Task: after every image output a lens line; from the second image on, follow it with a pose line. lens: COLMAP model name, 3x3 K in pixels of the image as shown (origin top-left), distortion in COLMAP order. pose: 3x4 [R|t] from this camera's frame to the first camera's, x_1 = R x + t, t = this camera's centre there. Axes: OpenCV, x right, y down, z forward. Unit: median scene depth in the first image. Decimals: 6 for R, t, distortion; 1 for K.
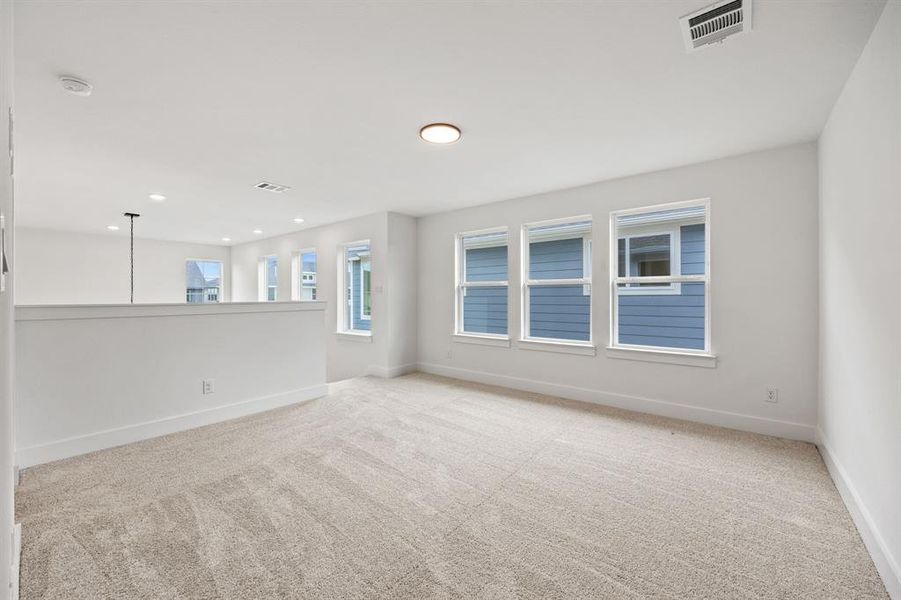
lens RADIAL K [[359.7, 0, 445.7], [0, 359.7, 297.2], [0, 0, 1]] dist [-0.000995, -0.000153]
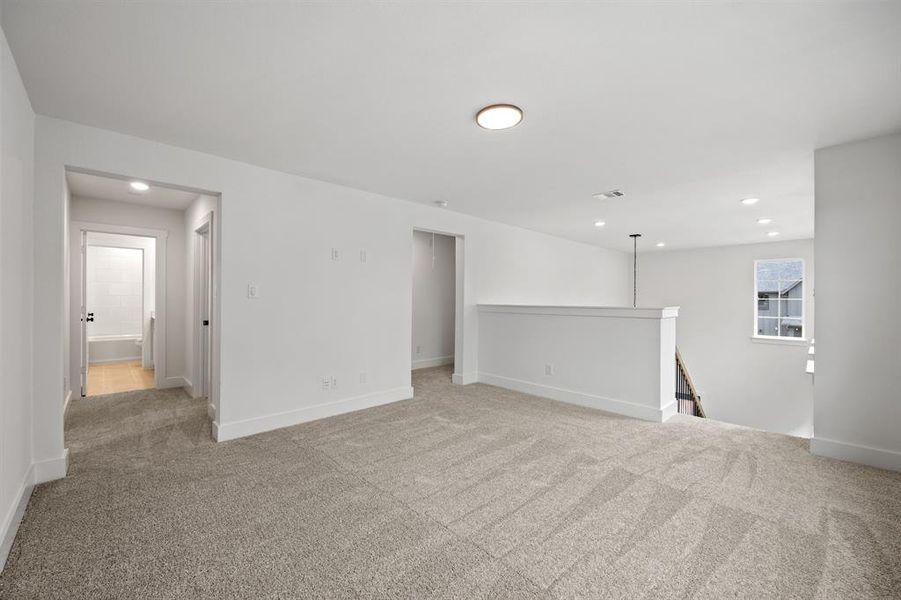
lens RADIAL K [[359.7, 0, 445.7], [0, 359.7, 297.2], [0, 0, 1]] dist [-0.000995, -0.000153]
pose [[-0.121755, -0.004500, -0.992550, 0.655782], [-0.009110, 0.999953, -0.003416, -0.007352], [0.992518, 0.008626, -0.121790, 0.740109]]
